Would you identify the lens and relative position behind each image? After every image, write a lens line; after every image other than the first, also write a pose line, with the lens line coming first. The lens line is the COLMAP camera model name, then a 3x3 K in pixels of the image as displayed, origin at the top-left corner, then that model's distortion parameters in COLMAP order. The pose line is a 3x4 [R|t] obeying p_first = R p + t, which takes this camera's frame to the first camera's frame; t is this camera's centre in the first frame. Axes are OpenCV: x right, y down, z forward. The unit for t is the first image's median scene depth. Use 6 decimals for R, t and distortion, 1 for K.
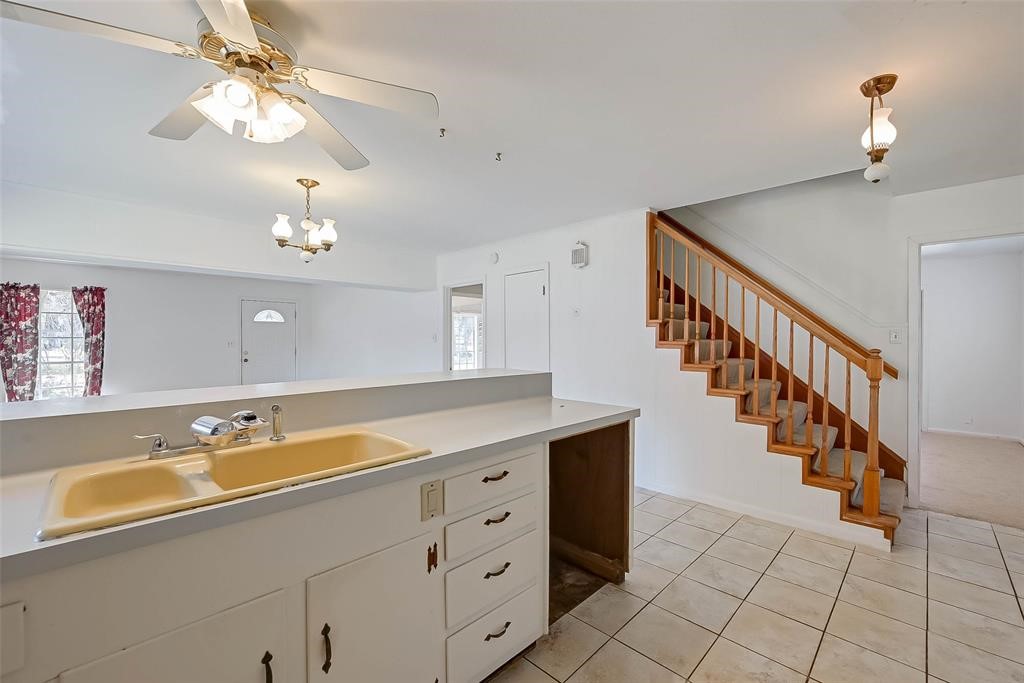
lens RADIAL K [[428.3, 0, 543.9], [0, 428.3, 341.3], [0, 0, 1]] dist [-0.000422, -0.000061]
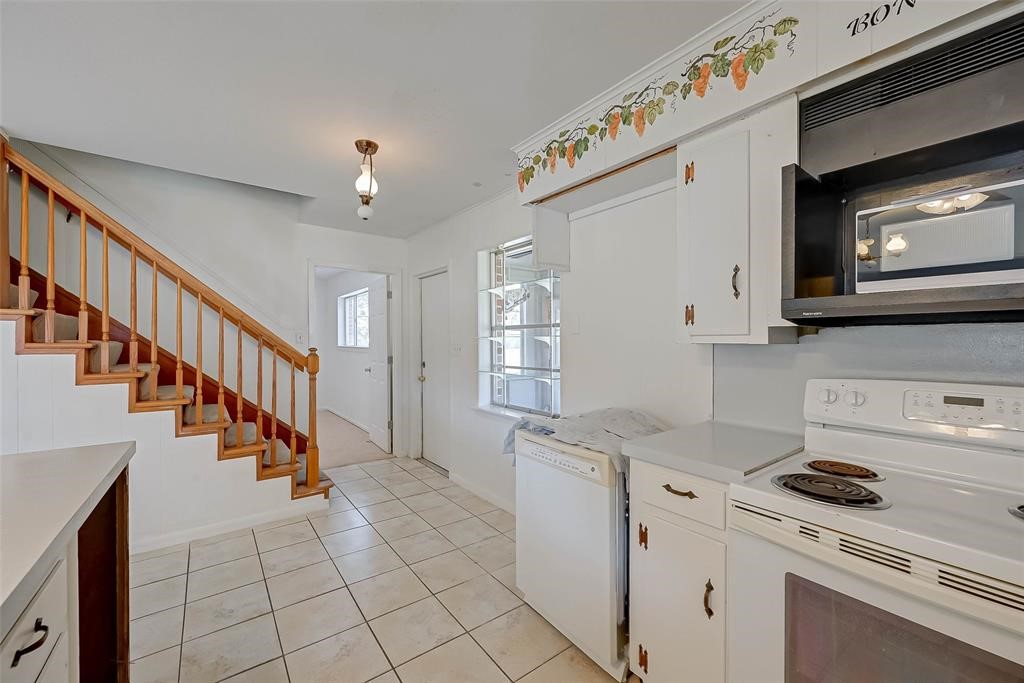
lens RADIAL K [[407.6, 0, 511.0], [0, 407.6, 338.8], [0, 0, 1]] dist [0.004172, -0.000819]
pose [[0.183259, -0.001458, 0.983064, -0.128682], [0.007125, 0.999975, 0.000155, -0.001408], [-0.983039, 0.006976, 0.183264, 0.116168]]
